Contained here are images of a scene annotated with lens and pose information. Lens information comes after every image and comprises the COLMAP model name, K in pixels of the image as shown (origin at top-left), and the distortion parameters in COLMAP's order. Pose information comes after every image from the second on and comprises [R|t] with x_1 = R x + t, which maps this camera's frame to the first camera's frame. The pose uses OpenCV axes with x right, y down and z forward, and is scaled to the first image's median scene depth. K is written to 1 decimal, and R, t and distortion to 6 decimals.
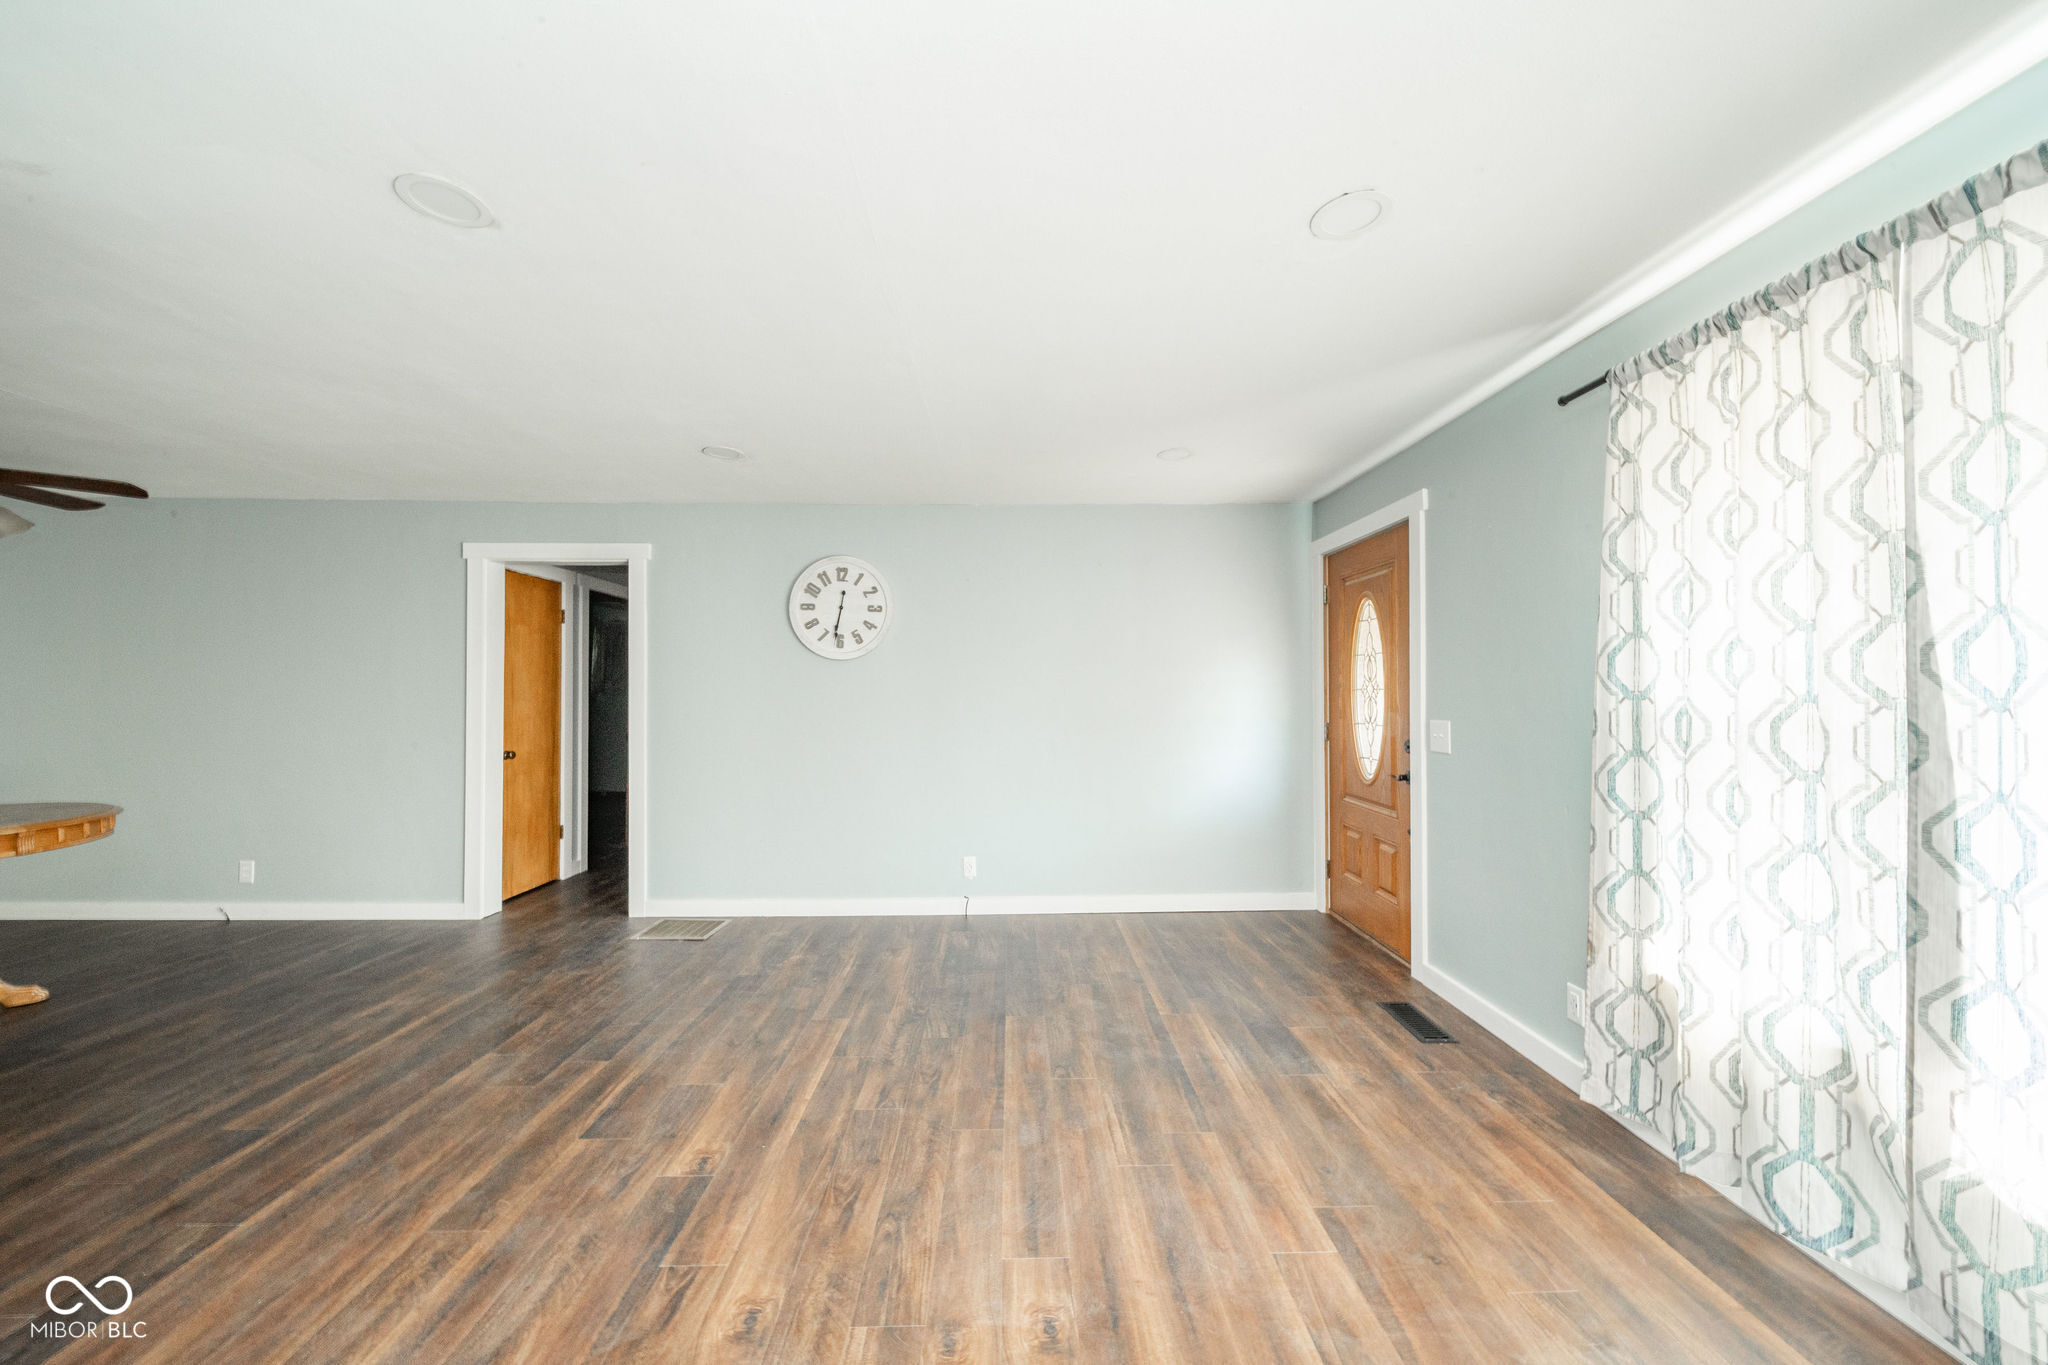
lens RADIAL K [[728.5, 0, 1019.9], [0, 728.5, 684.5], [0, 0, 1]] dist [-0.001021, -0.000476]
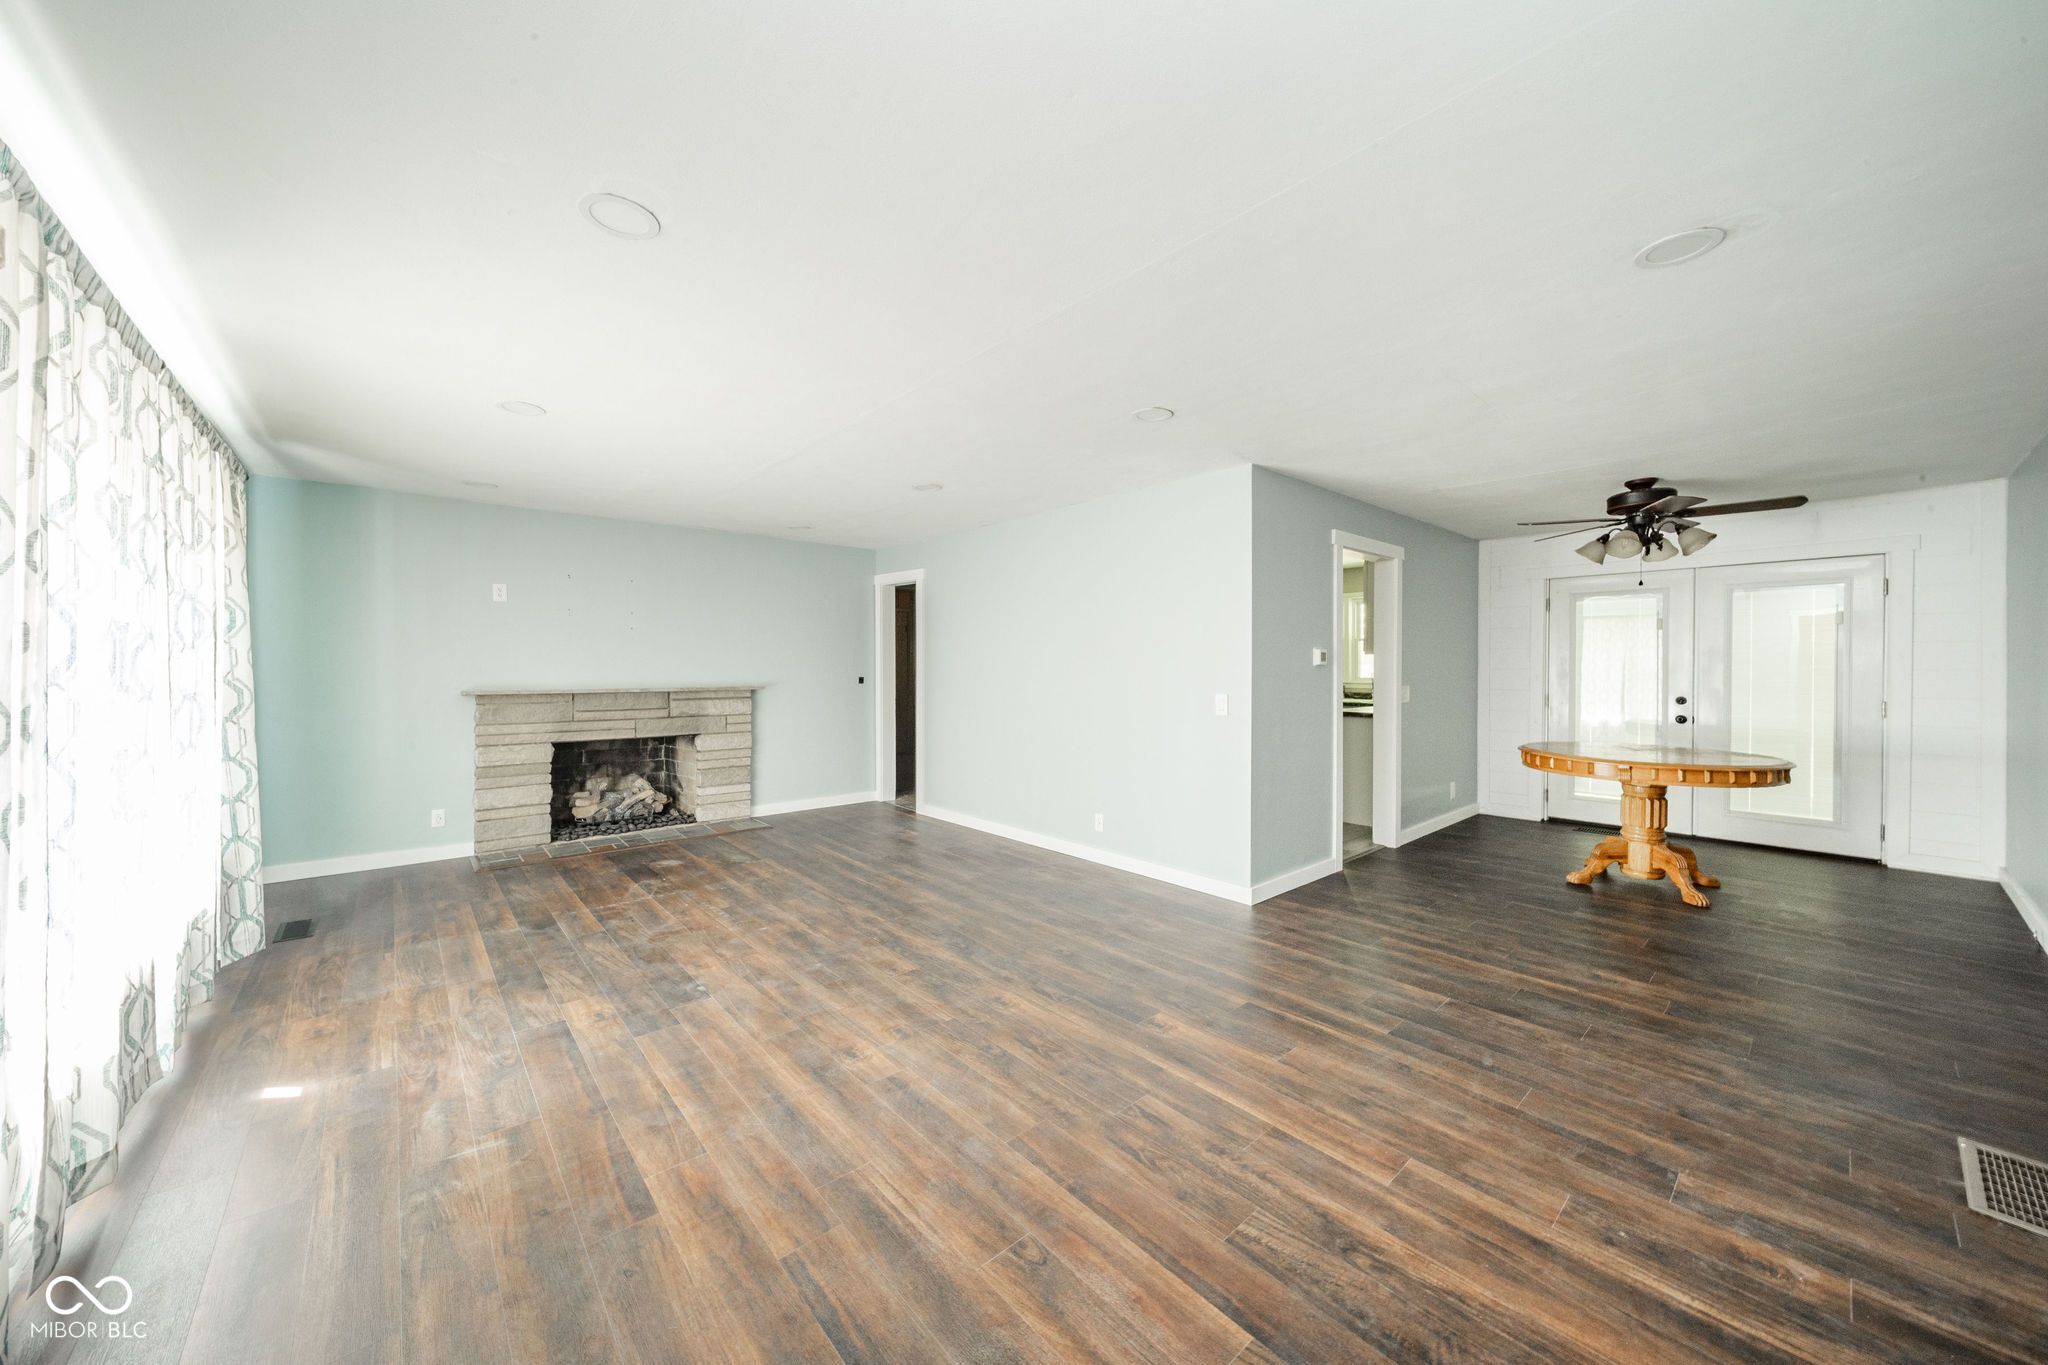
lens RADIAL K [[728.5, 0, 1029.9], [0, 728.5, 674.4], [0, 0, 1]] dist [-0.001021, -0.000476]
pose [[-0.759739, 0.007104, -0.650189, 0.603508], [0.006619, 0.999973, 0.003192, 0.020112], [0.650194, -0.001879, -0.759766, 1.898885]]
